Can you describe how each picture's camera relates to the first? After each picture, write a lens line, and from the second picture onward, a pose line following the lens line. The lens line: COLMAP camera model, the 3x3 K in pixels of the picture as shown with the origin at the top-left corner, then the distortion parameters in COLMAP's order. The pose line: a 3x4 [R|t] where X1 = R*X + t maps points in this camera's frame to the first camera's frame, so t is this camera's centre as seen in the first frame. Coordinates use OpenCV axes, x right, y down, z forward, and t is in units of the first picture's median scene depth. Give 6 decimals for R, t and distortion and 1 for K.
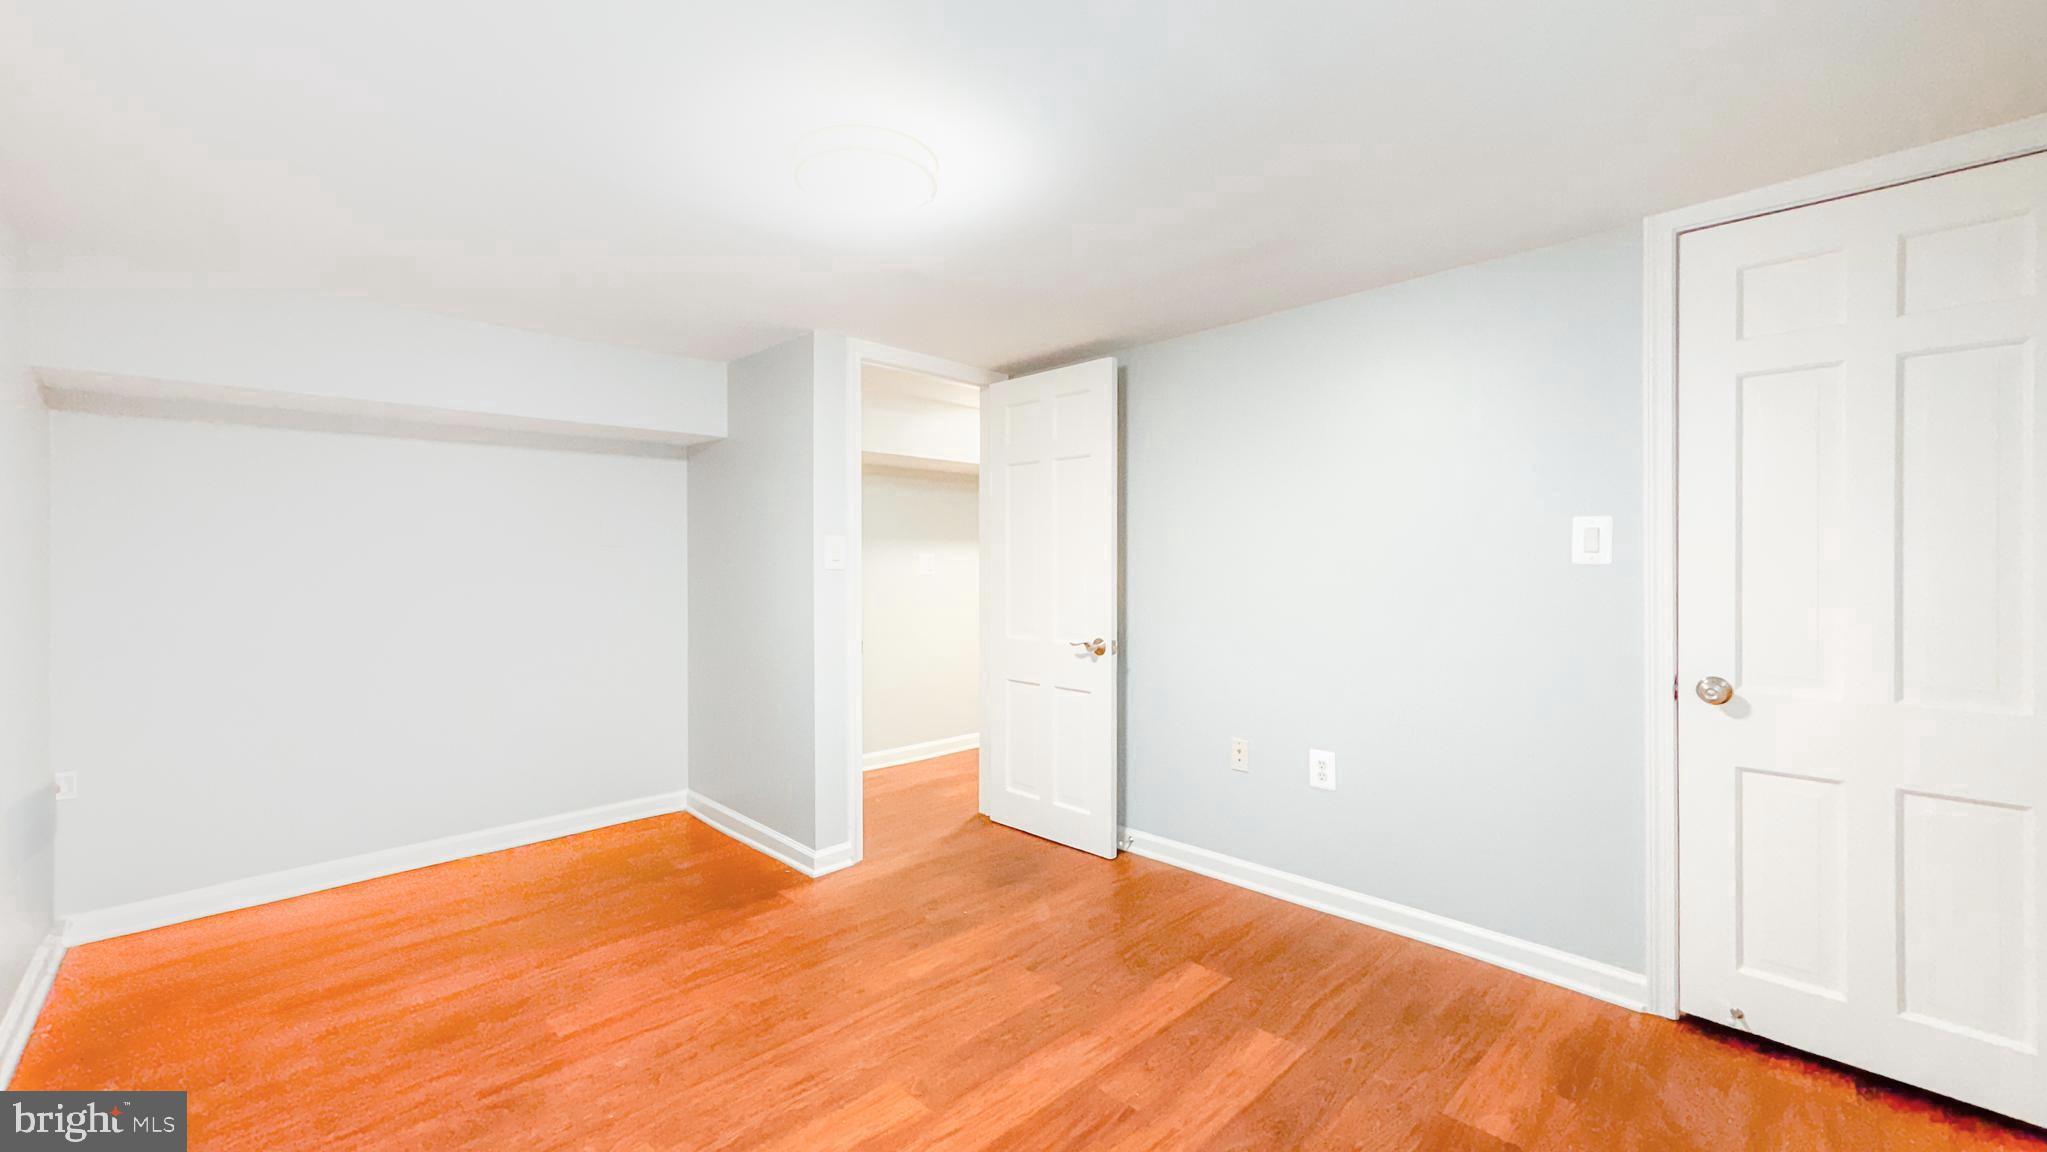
lens RADIAL K [[808.0, 0, 1023.5], [0, 808.0, 576.0], [0, 0, 1]] dist [0.012802, 0.000047]
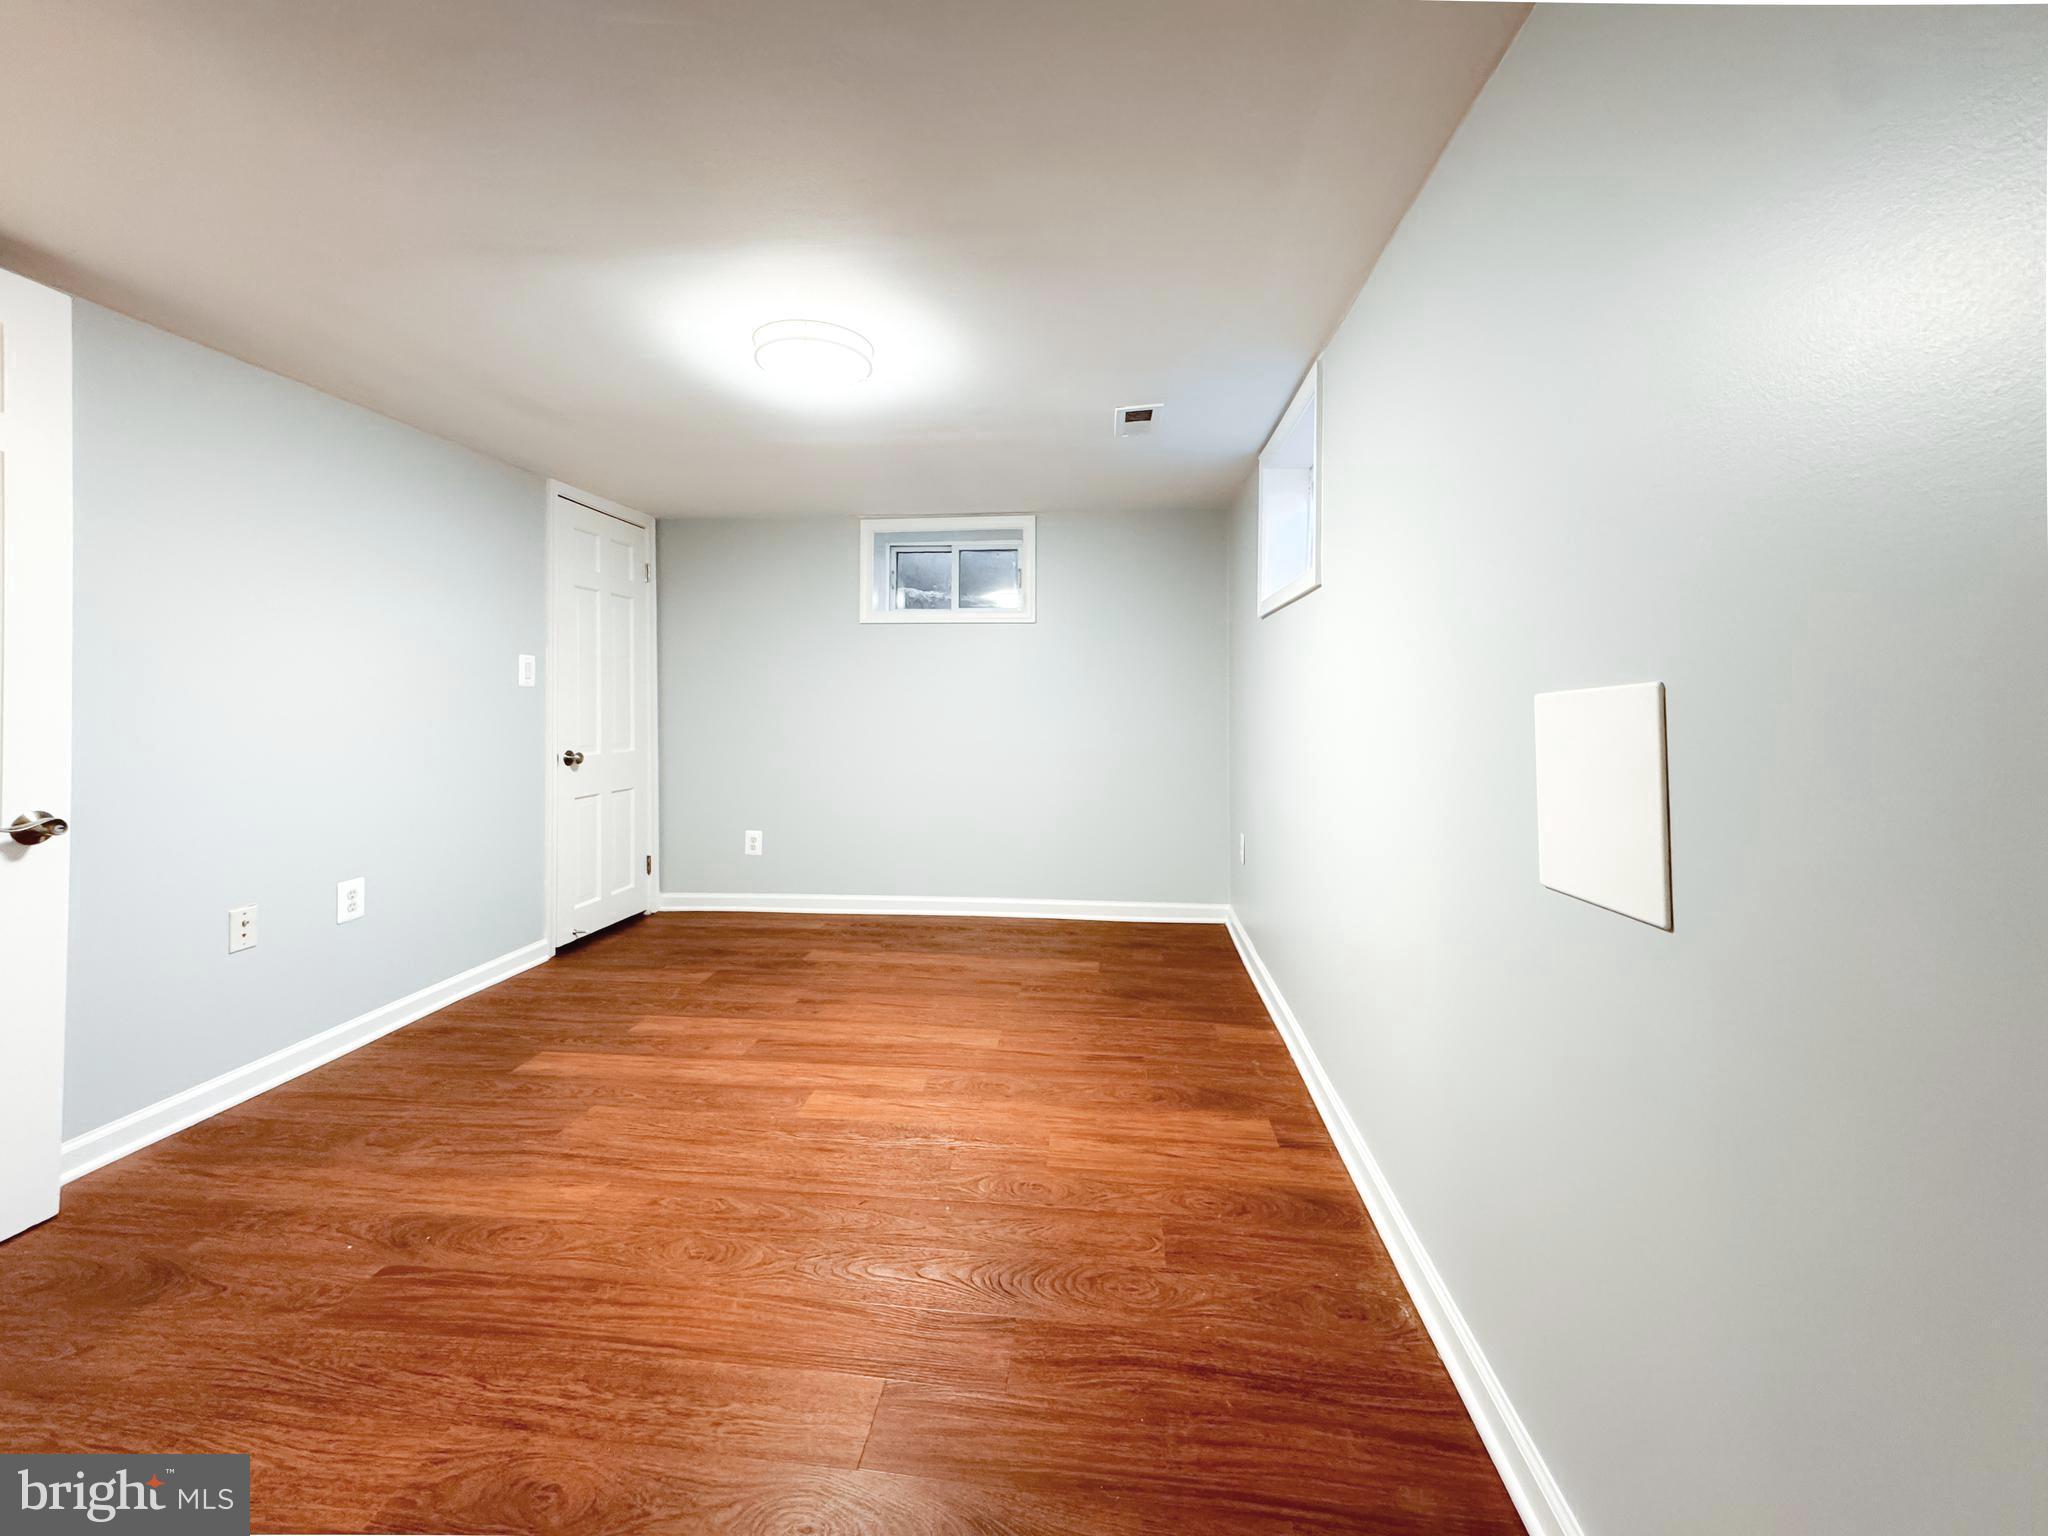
lens RADIAL K [[826.0, 0, 1024.0], [0, 826.0, 768.0], [0, 0, 1]] dist [-0.023865, 0.000113]
pose [[-0.638127, -0.059664, 0.767616, -1.096073], [0.008458, 0.996390, 0.084477, 0.016356], [-0.769885, 0.060400, -0.635318, 1.280407]]
